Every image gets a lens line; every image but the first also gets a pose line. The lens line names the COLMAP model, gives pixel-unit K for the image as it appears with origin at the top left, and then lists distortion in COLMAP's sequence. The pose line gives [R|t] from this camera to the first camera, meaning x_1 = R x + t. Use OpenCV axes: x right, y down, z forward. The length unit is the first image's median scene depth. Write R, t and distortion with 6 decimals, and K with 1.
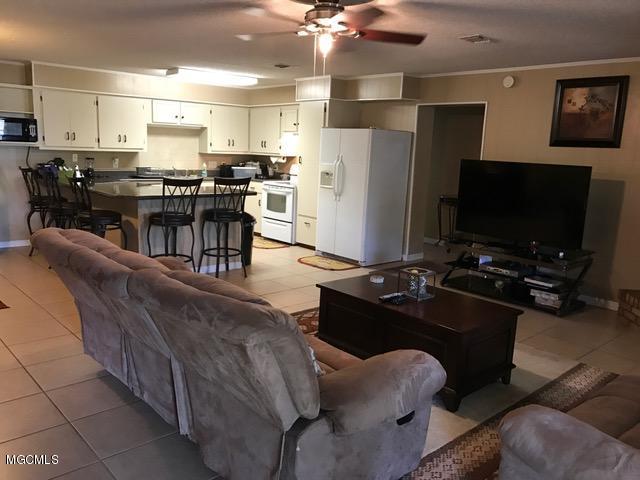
lens RADIAL K [[525.1, 0, 318.8], [0, 525.1, 250.2], [0, 0, 1]] dist [-0.005958, 0.000309]
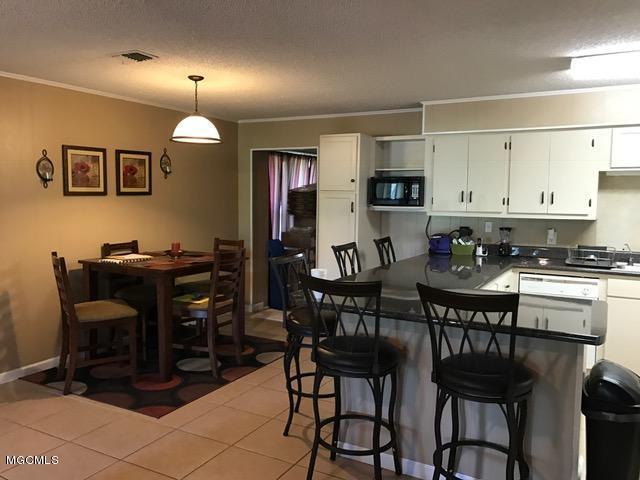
lens RADIAL K [[525.1, 0, 315.2], [0, 525.1, 242.4], [0, 0, 1]] dist [-0.005958, 0.000309]
pose [[0.289641, 0.052445, -0.955697, 0.138215], [-0.176734, 0.984259, 0.000450, -0.119203], [0.940677, 0.168774, 0.294350, 0.597435]]
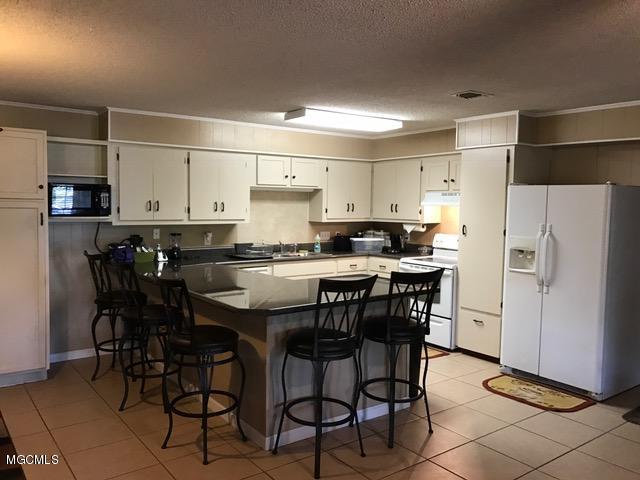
lens RADIAL K [[525.1, 0, 315.0], [0, 525.1, 238.2], [0, 0, 1]] dist [-0.005958, 0.000309]
pose [[0.993926, -0.018859, -0.108419, -0.165509], [0.004743, 0.991632, -0.129009, -0.075001], [0.109945, 0.127711, 0.985699, 0.298150]]
